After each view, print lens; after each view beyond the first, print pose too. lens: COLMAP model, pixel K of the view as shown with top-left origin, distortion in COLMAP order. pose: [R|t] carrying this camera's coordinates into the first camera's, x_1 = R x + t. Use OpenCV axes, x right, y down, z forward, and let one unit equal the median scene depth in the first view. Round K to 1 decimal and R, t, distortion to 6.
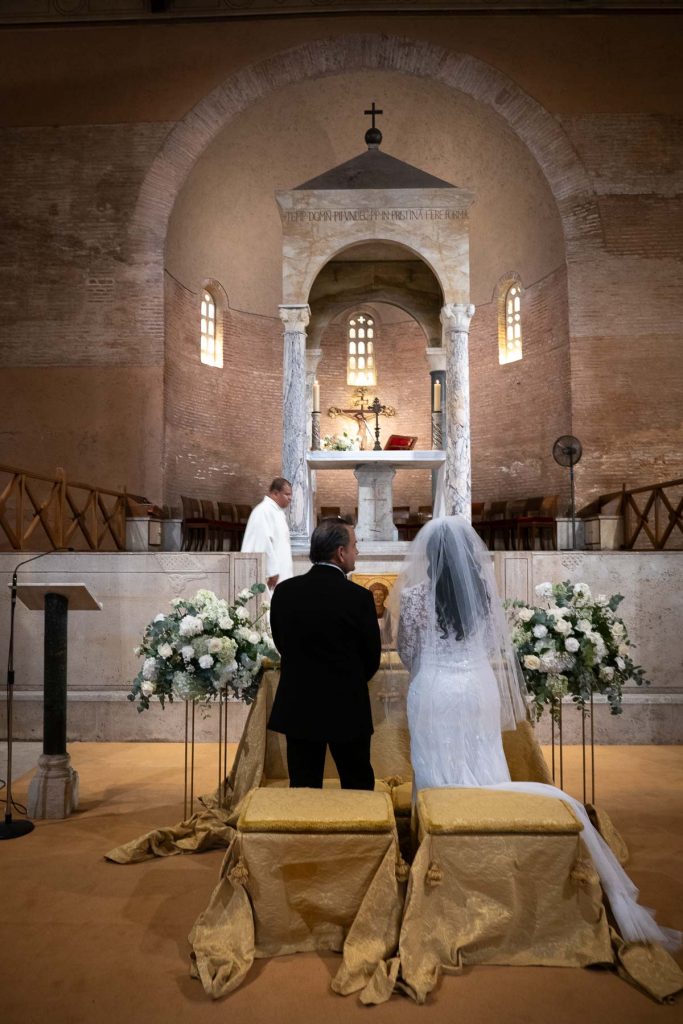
lens RADIAL K [[717.6, 0, 341.5], [0, 717.6, 512.0], [0, 0, 1]] dist [-0.049485, -0.000128]
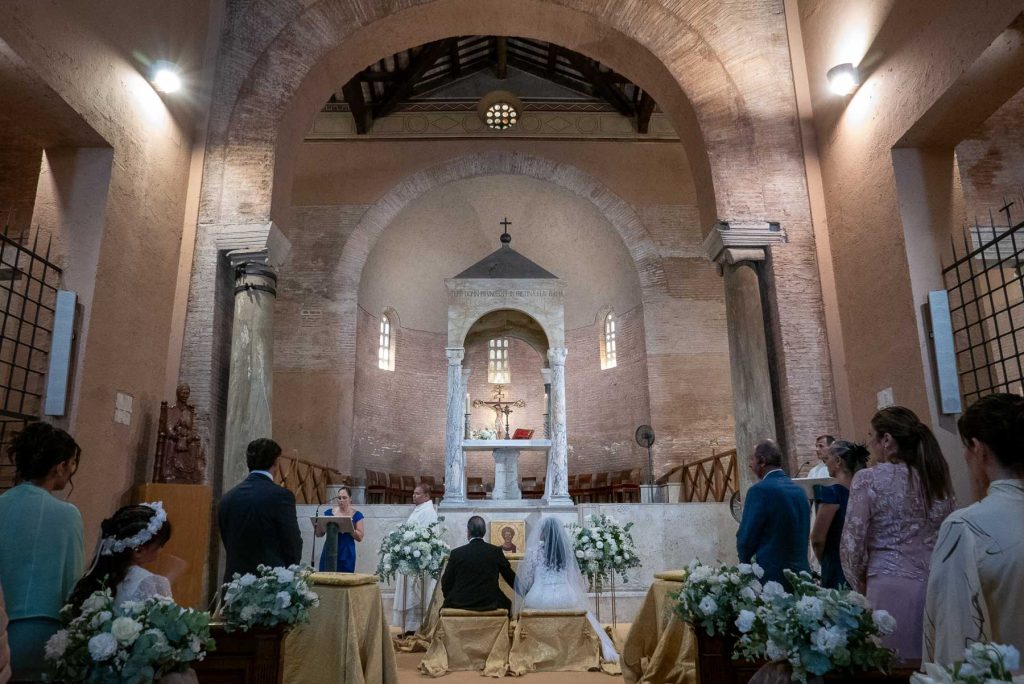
lens RADIAL K [[717.6, 0, 512.0], [0, 717.6, 342.0], [0, 0, 1]] dist [-0.049485, -0.000128]
pose [[0.999139, 0.006788, 0.040925, -0.003486], [0.001327, 0.980790, -0.195062, 0.006576], [-0.041463, 0.194949, 0.979937, -0.393084]]
